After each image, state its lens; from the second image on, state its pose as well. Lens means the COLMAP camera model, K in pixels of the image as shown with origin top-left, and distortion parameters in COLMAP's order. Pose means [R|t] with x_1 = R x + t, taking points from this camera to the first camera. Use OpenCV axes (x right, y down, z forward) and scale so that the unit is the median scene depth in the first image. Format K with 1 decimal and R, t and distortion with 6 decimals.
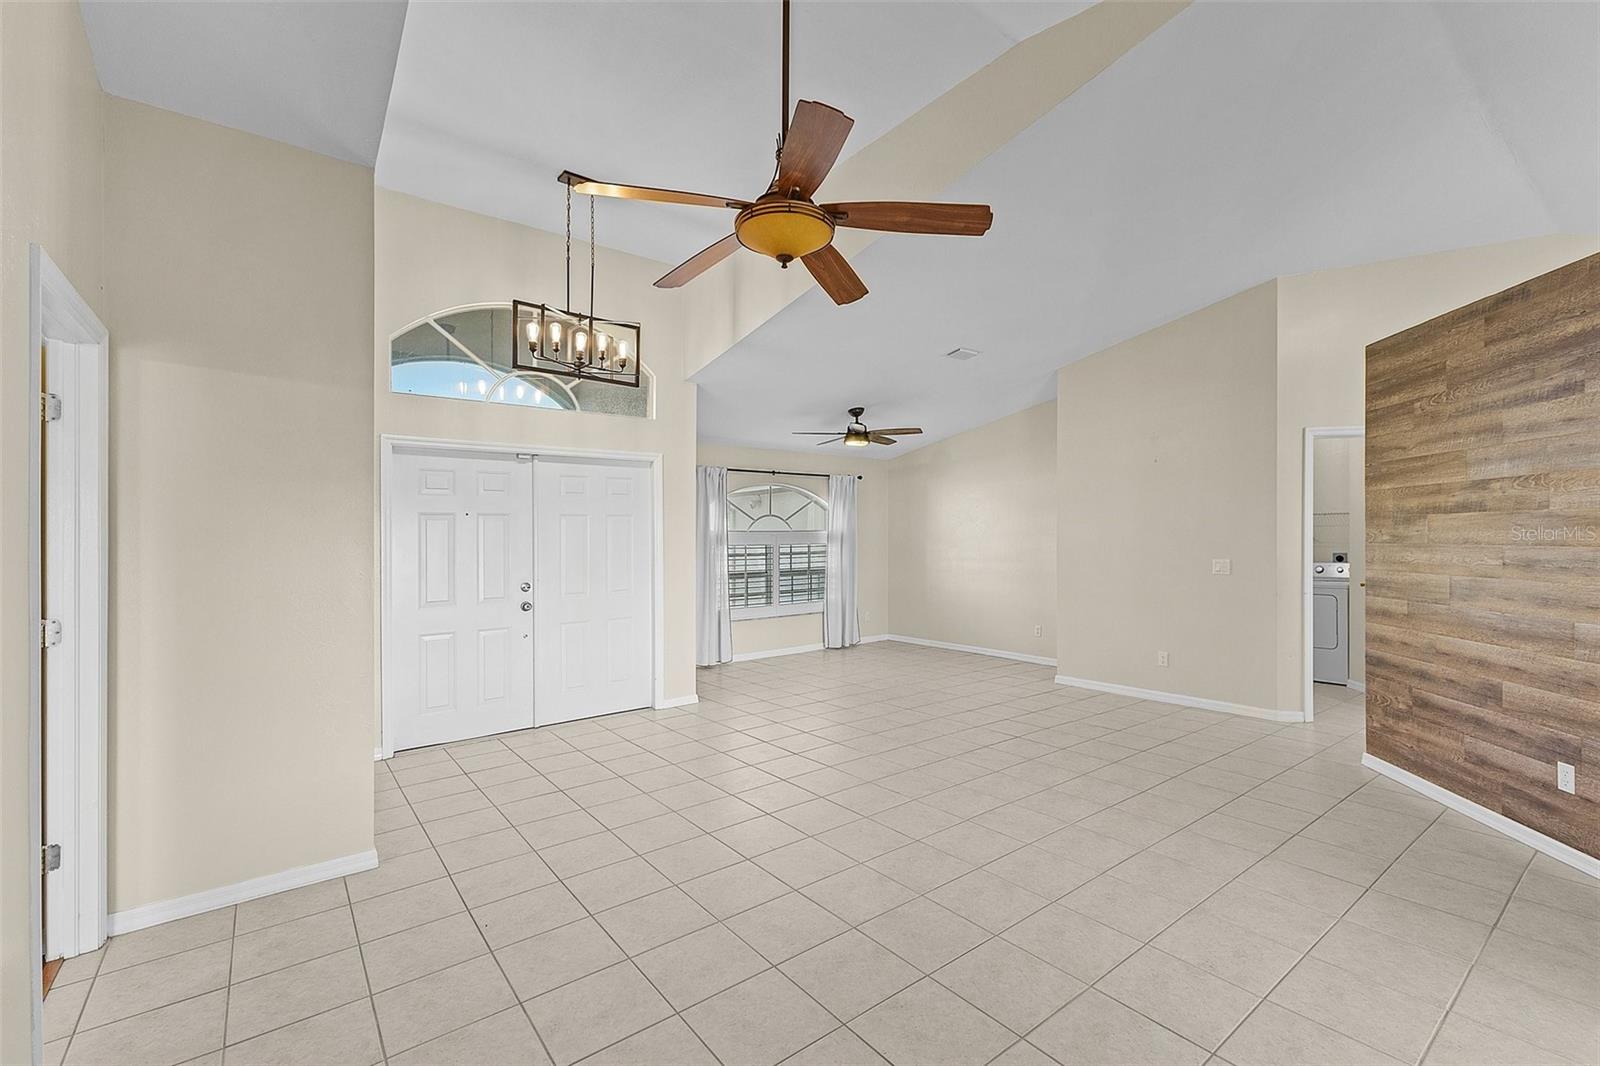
lens RADIAL K [[691.5, 0, 803.9], [0, 691.5, 537.6], [0, 0, 1]] dist [-0.003668, -0.000686]
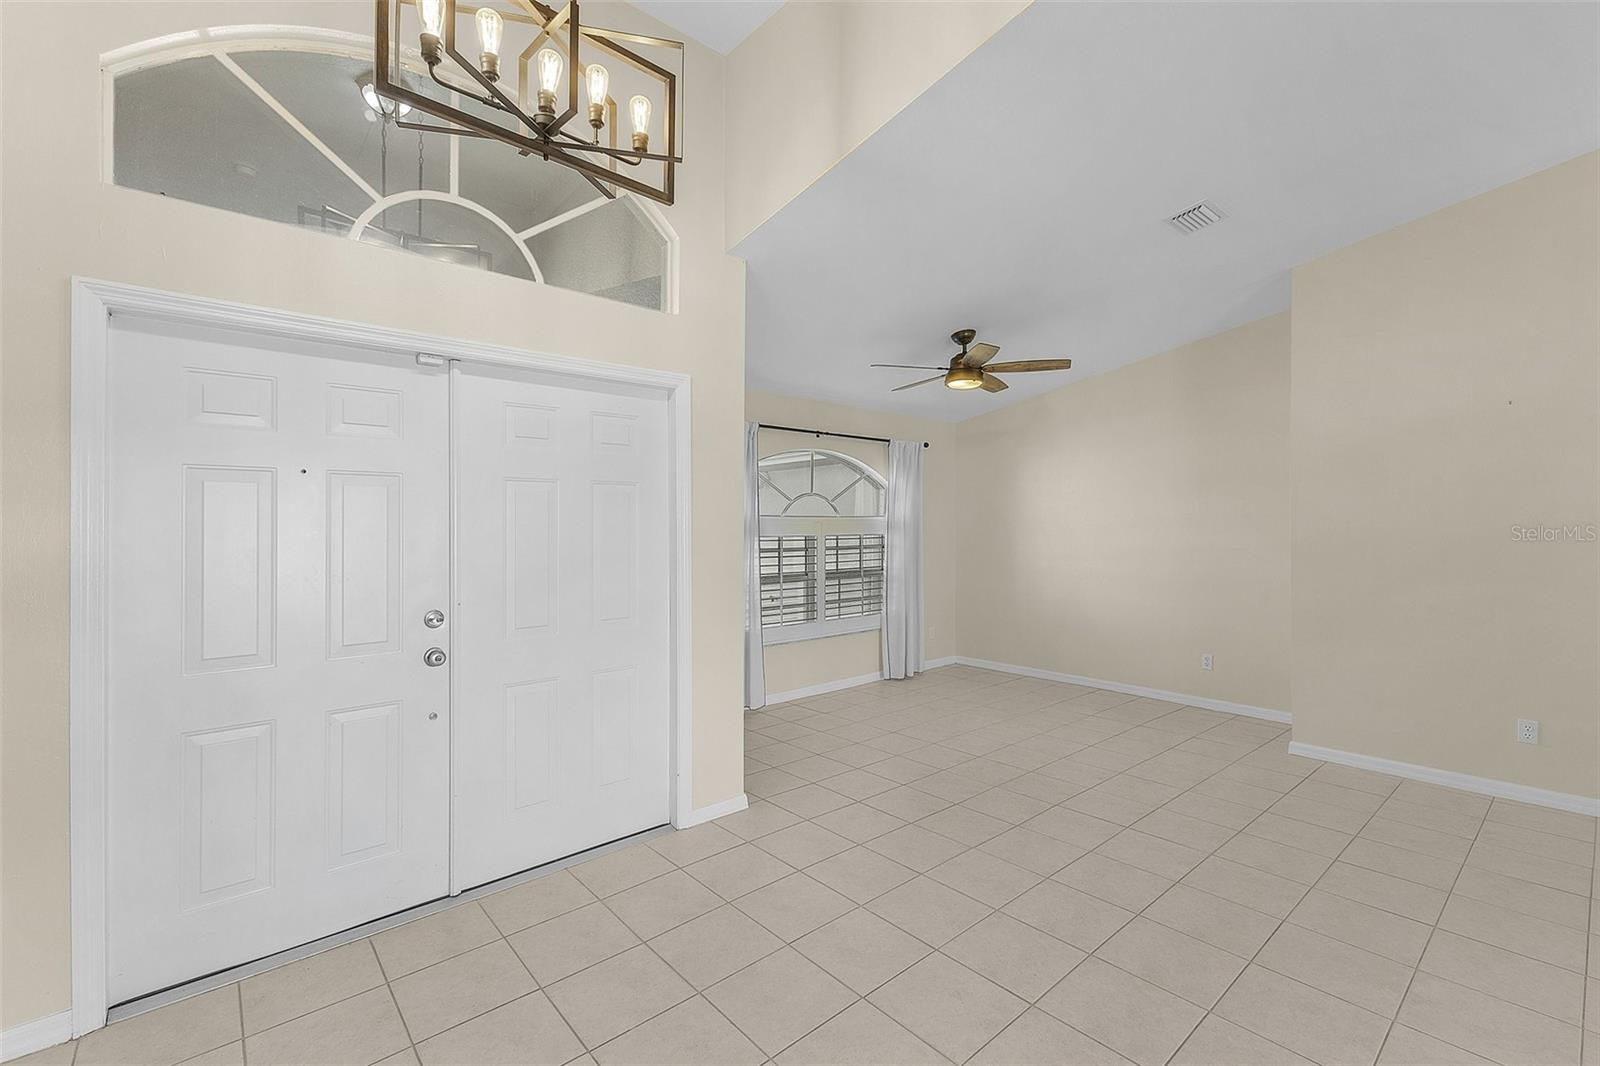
lens RADIAL K [[691.5, 0, 794.6], [0, 691.5, 528.0], [0, 0, 1]] dist [-0.003668, -0.000686]
pose [[0.999015, 0.004079, 0.044188, -0.098531], [-0.004094, 0.999992, 0.000253, 0.002250], [-0.044187, -0.000434, 0.999023, 0.295410]]
